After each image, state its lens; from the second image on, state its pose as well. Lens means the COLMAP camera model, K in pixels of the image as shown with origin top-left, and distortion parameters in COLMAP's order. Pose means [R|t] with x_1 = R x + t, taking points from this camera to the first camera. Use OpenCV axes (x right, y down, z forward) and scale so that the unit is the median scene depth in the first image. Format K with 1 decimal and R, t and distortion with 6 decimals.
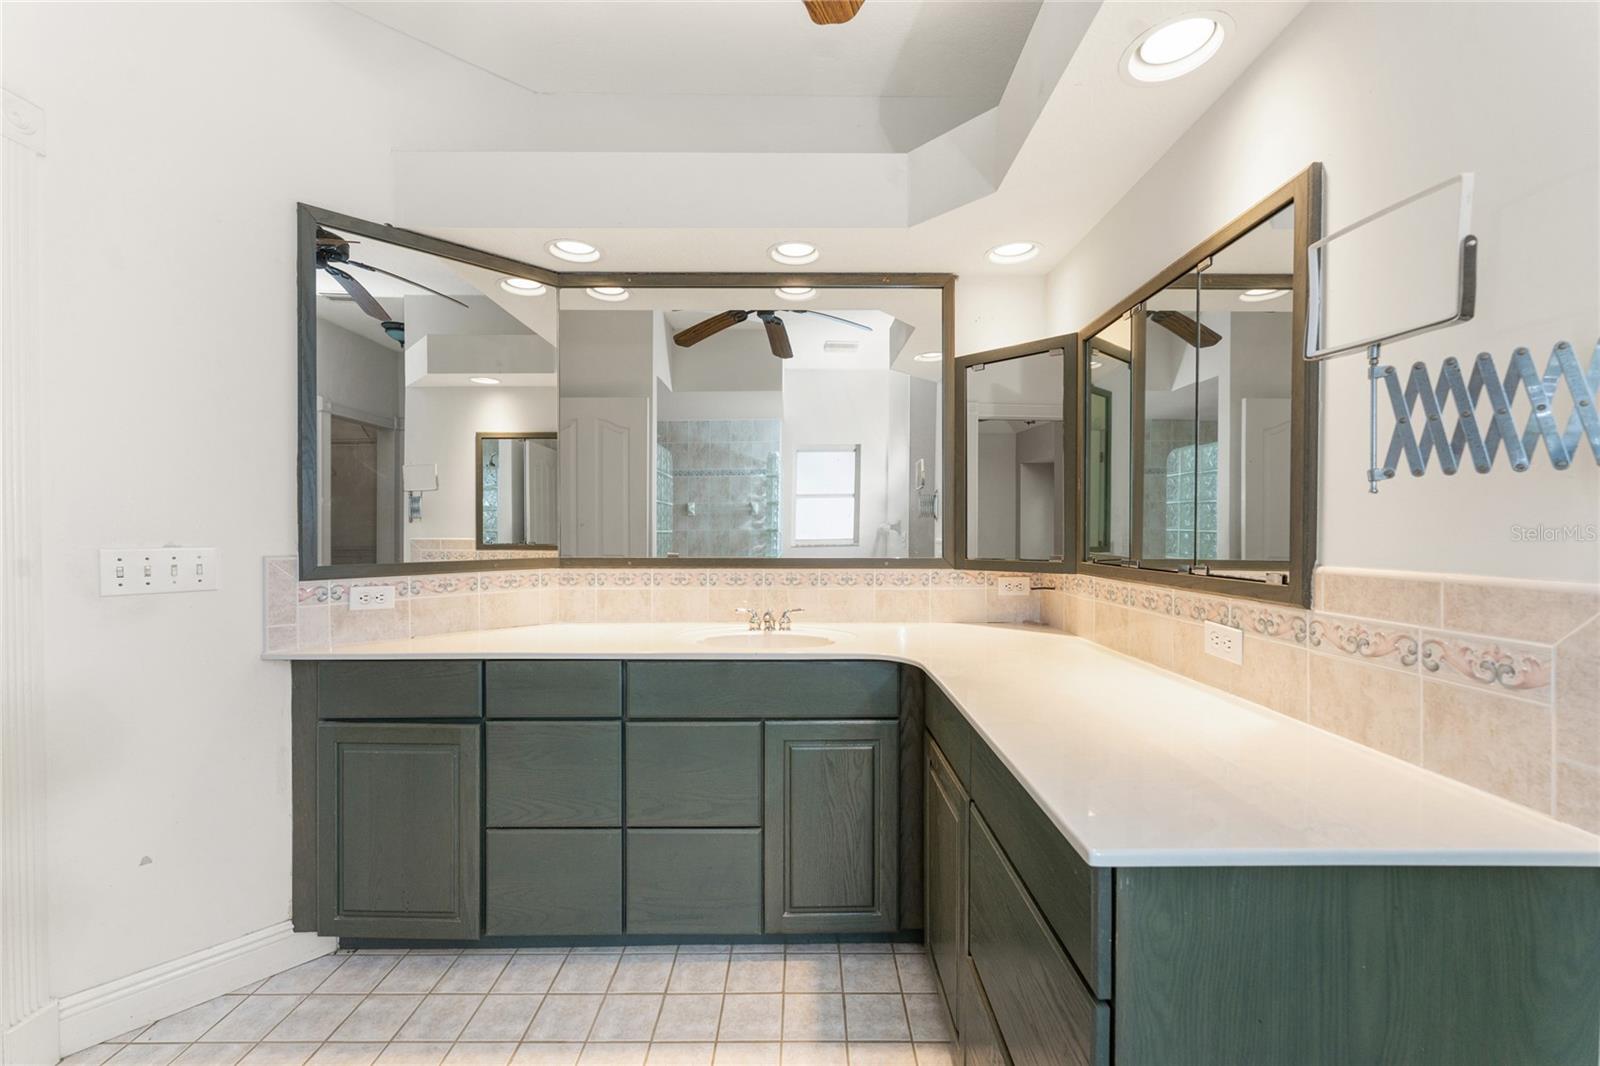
lens RADIAL K [[634.8, 0, 807.8], [0, 634.8, 537.7], [0, 0, 1]] dist [-0.008217, 0.000089]
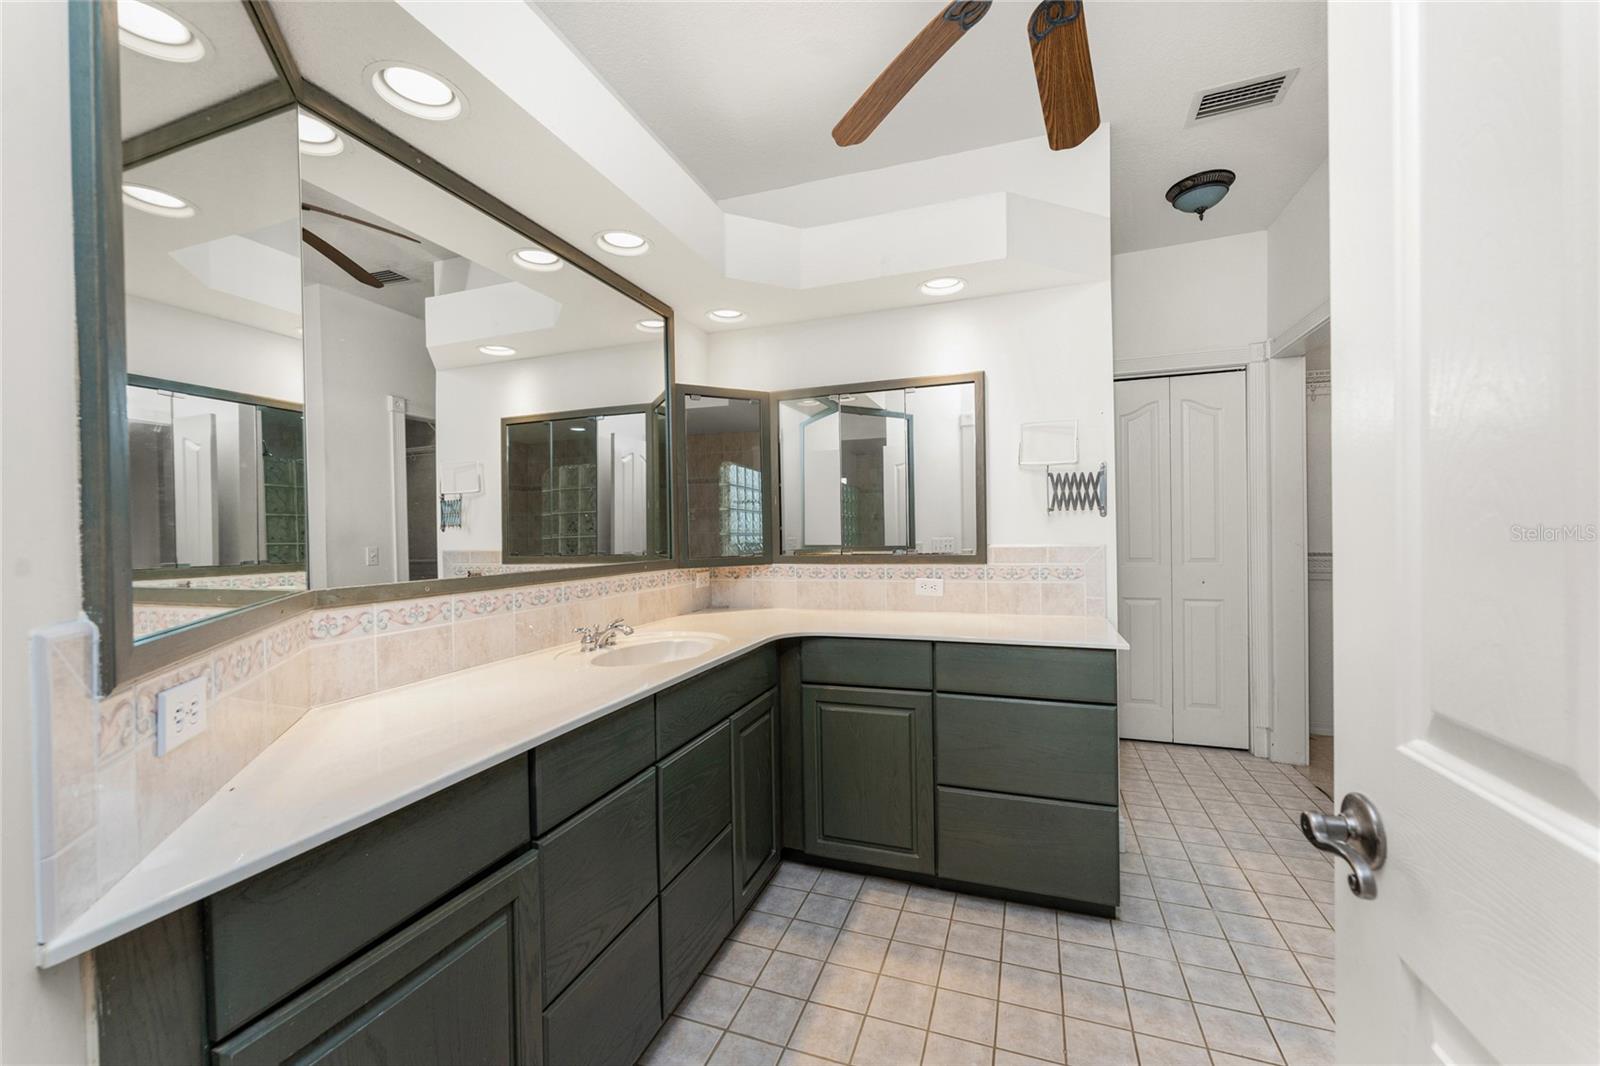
lens RADIAL K [[634.8, 0, 808.7], [0, 634.8, 529.7], [0, 0, 1]] dist [-0.008217, 0.000089]
pose [[0.324927, -0.005933, 0.945721, -1.159079], [0.023888, 0.999713, -0.001935, -0.017423], [-0.945438, 0.023220, 0.324975, 0.611753]]
